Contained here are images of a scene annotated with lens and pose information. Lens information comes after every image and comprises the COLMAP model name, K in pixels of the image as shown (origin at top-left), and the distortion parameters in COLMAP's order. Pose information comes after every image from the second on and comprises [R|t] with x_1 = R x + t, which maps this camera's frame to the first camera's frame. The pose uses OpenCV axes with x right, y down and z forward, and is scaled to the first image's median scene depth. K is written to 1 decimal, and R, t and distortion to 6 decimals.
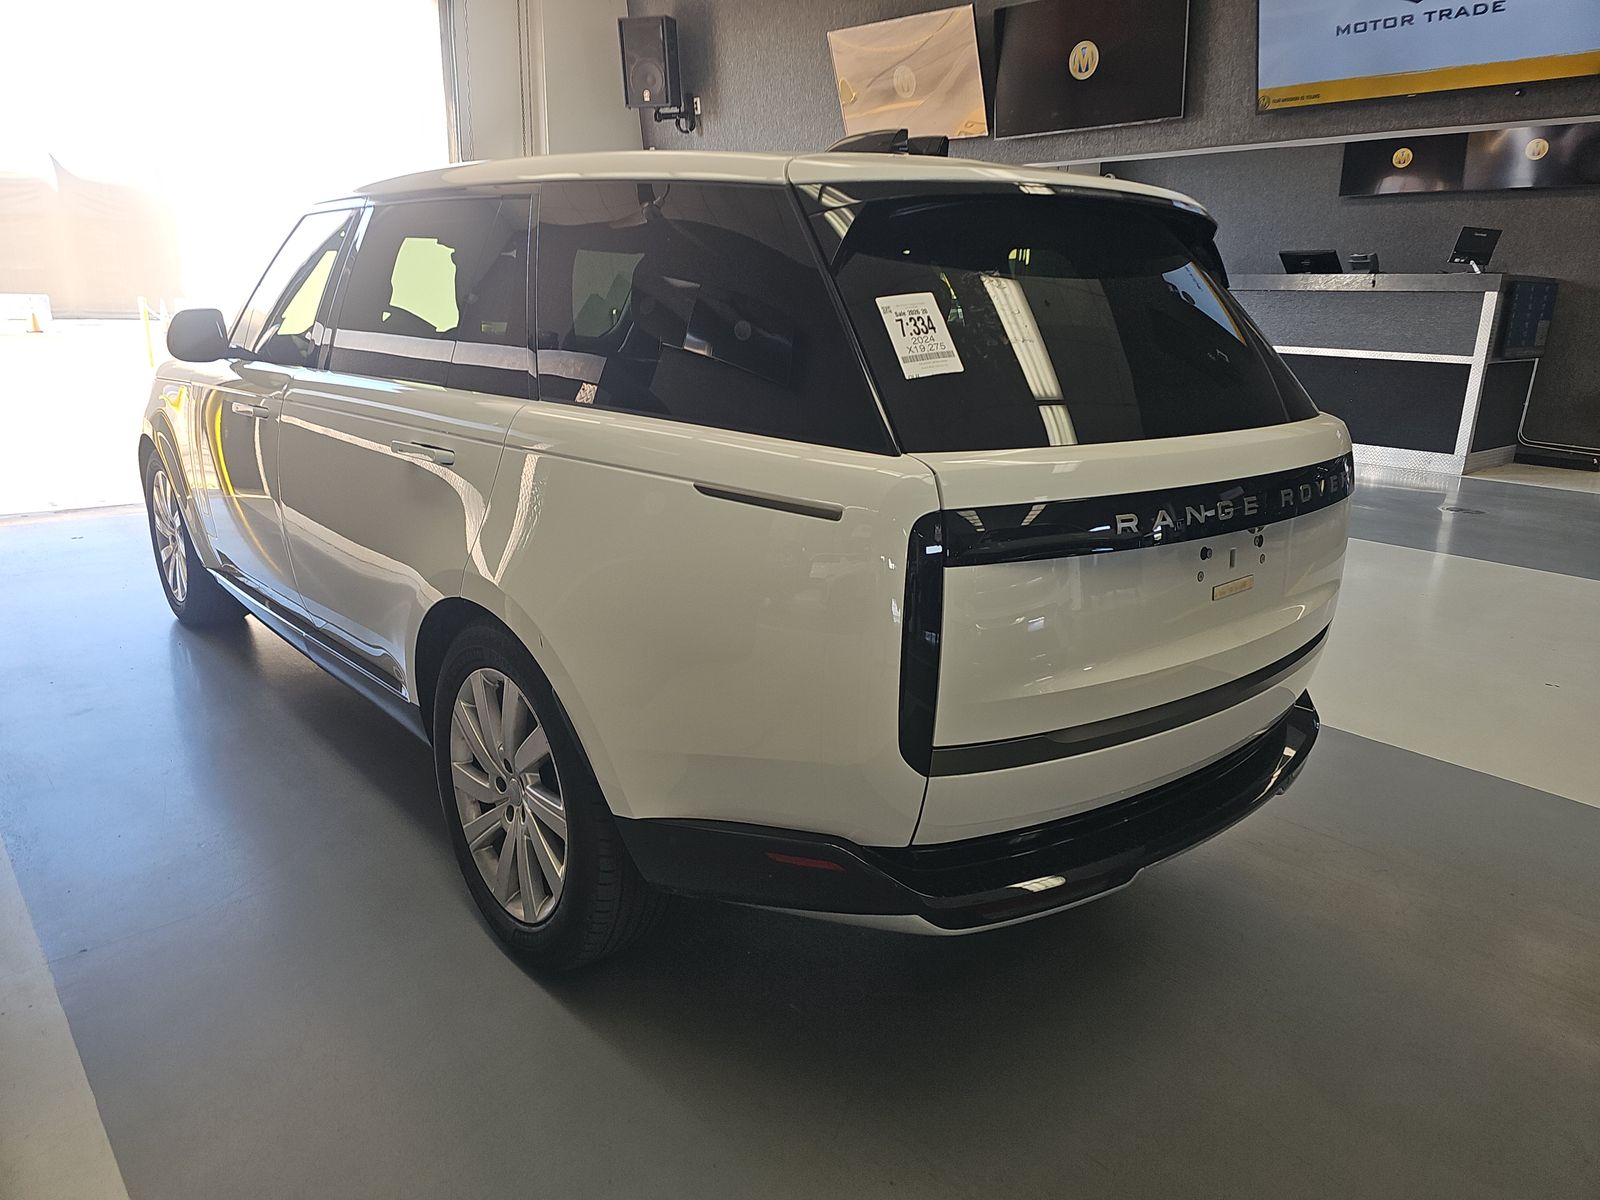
lens RADIAL K [[1054.5, 0, 800.0], [0, 1054.5, 600.0], [0, 0, 1]] dist [0.047698, -0.041550]
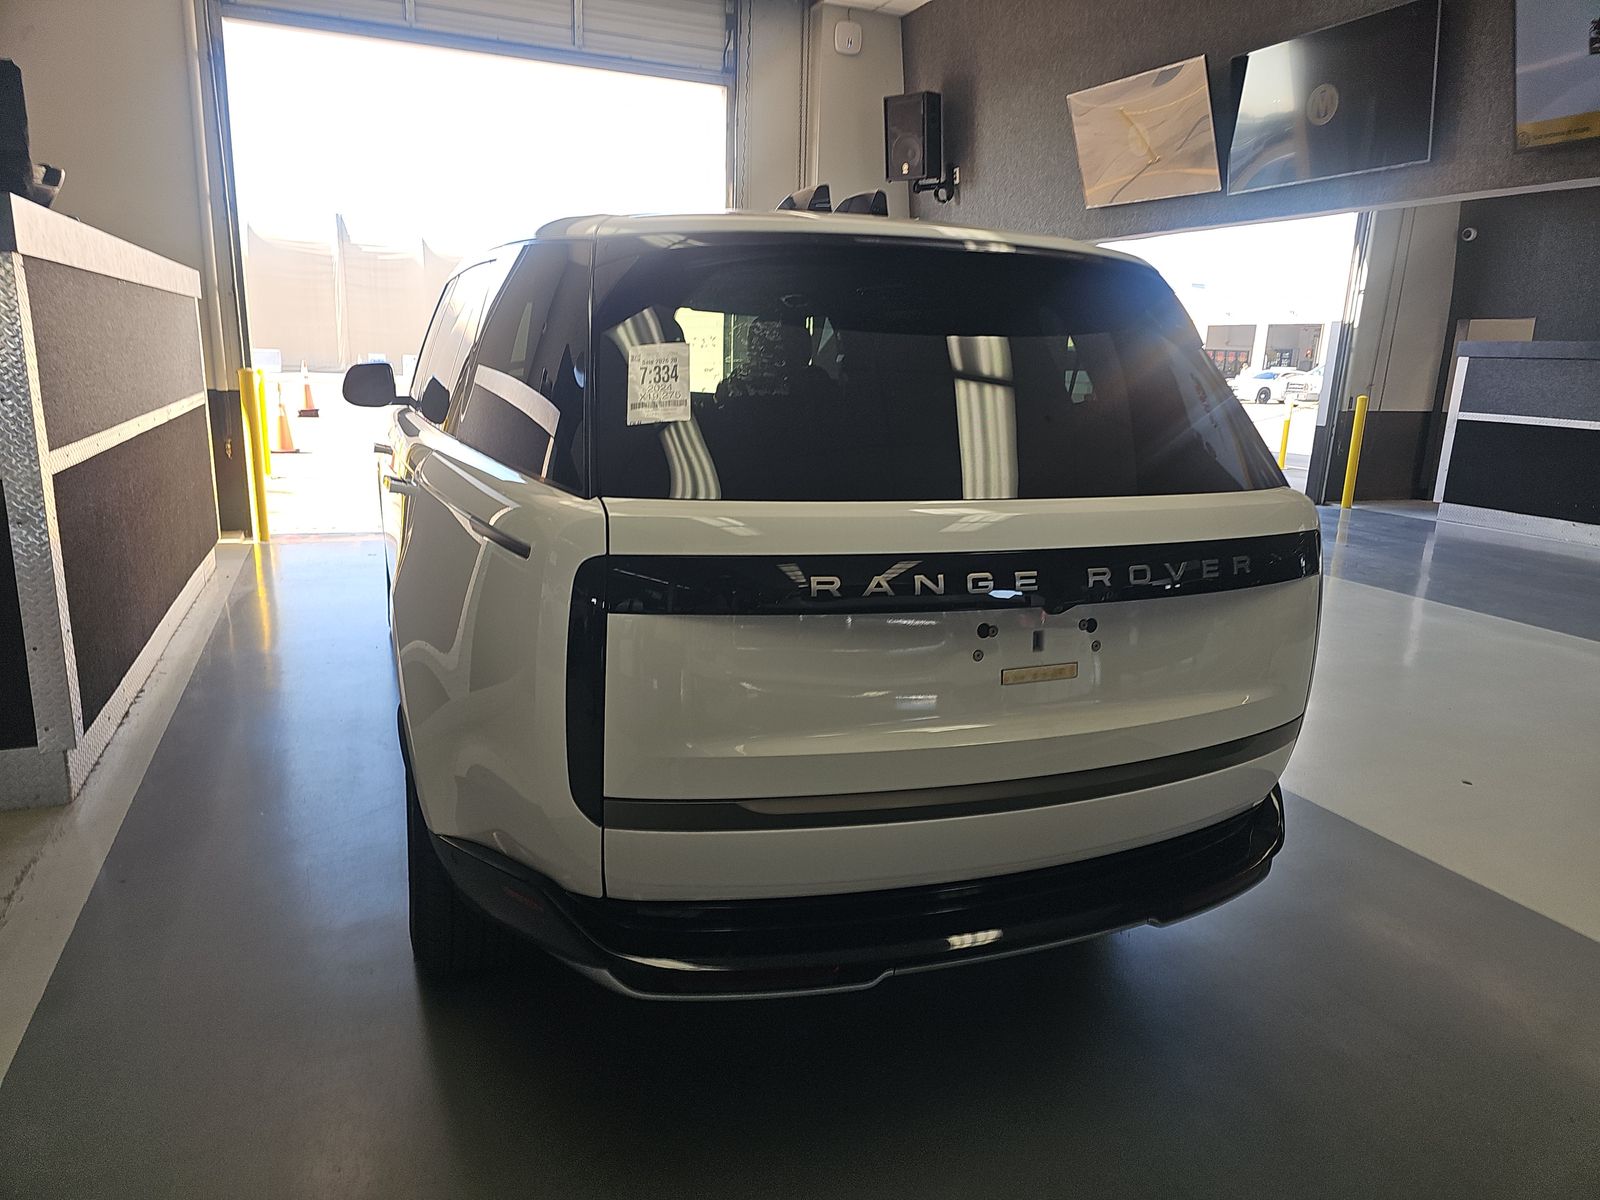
lens RADIAL K [[1054.5, 0, 800.0], [0, 1054.5, 600.0], [0, 0, 1]] dist [0.047698, -0.041550]
pose [[0.944684, 0.080806, -0.317873, 0.175164], [-0.099554, 0.994096, -0.043157, -0.005217], [0.312509, 0.072415, 0.947151, 0.033875]]
